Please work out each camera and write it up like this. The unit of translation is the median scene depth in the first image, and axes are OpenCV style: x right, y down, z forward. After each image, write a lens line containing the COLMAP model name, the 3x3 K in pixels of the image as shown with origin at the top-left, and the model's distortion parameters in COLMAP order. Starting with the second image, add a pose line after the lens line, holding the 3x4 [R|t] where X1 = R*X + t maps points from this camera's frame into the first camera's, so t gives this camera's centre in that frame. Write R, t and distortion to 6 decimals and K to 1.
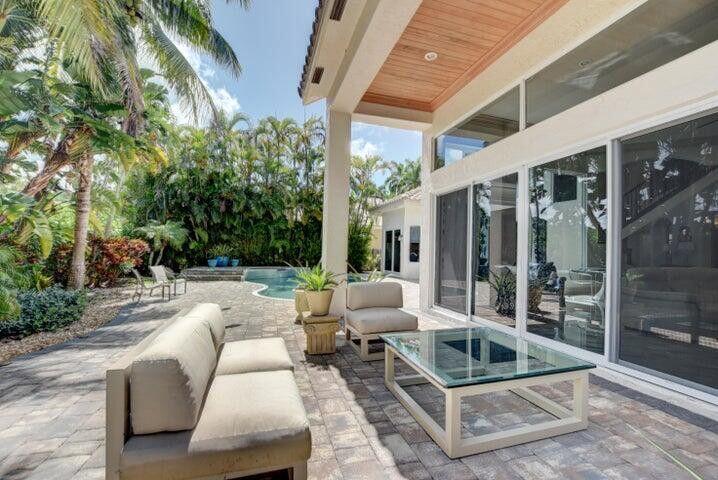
lens RADIAL K [[322.8, 0, 361.8], [0, 322.8, 246.4], [0, 0, 1]] dist [-0.015158, -0.000736]
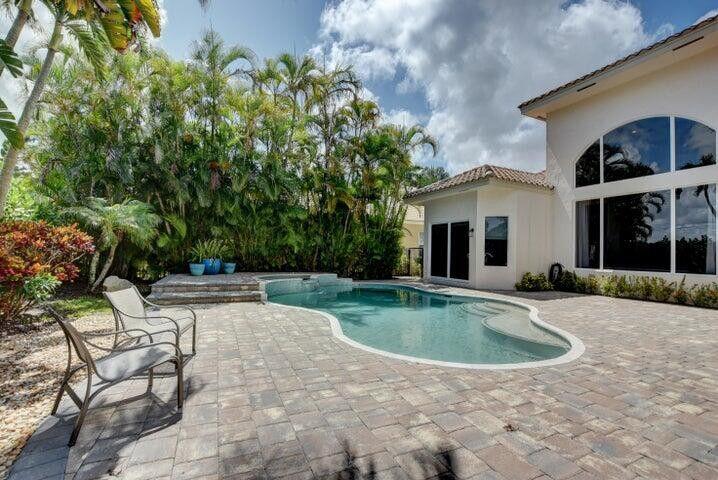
lens RADIAL K [[322.8, 0, 358.6], [0, 322.8, 239.4], [0, 0, 1]] dist [-0.015158, -0.000736]
pose [[0.991471, 0.005493, 0.130210, -0.232004], [-0.003133, 0.999827, -0.018325, 0.003563], [-0.130288, 0.017761, 0.991317, 0.328717]]
